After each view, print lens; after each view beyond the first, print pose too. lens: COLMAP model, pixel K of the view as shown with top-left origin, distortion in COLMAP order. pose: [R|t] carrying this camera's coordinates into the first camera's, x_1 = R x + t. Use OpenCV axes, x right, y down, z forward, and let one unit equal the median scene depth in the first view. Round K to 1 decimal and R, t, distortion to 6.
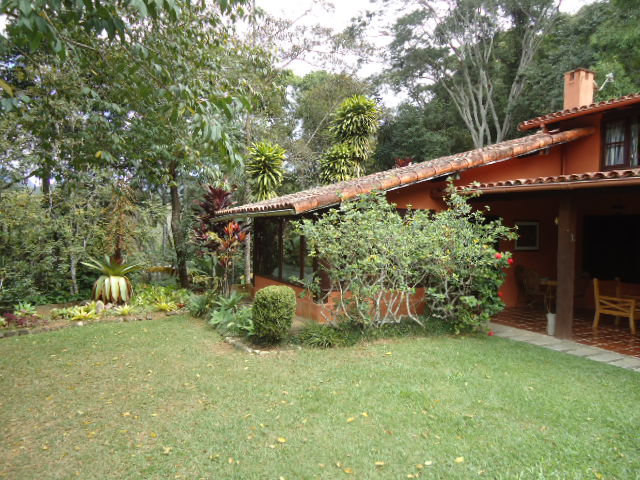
lens RADIAL K [[473.9, 0, 318.5], [0, 473.9, 238.4], [0, 0, 1]] dist [-0.007860, -0.003467]
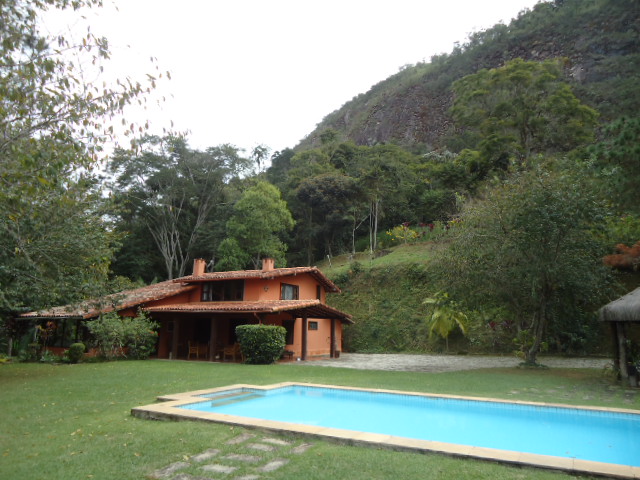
lens RADIAL K [[473.9, 0, 318.9], [0, 473.9, 237.1], [0, 0, 1]] dist [-0.007860, -0.003467]
pose [[0.828862, 0.100073, 0.550431, -0.492966], [0.008254, 0.981577, -0.190889, 0.021887], [-0.559393, 0.162763, 0.812765, -2.230869]]
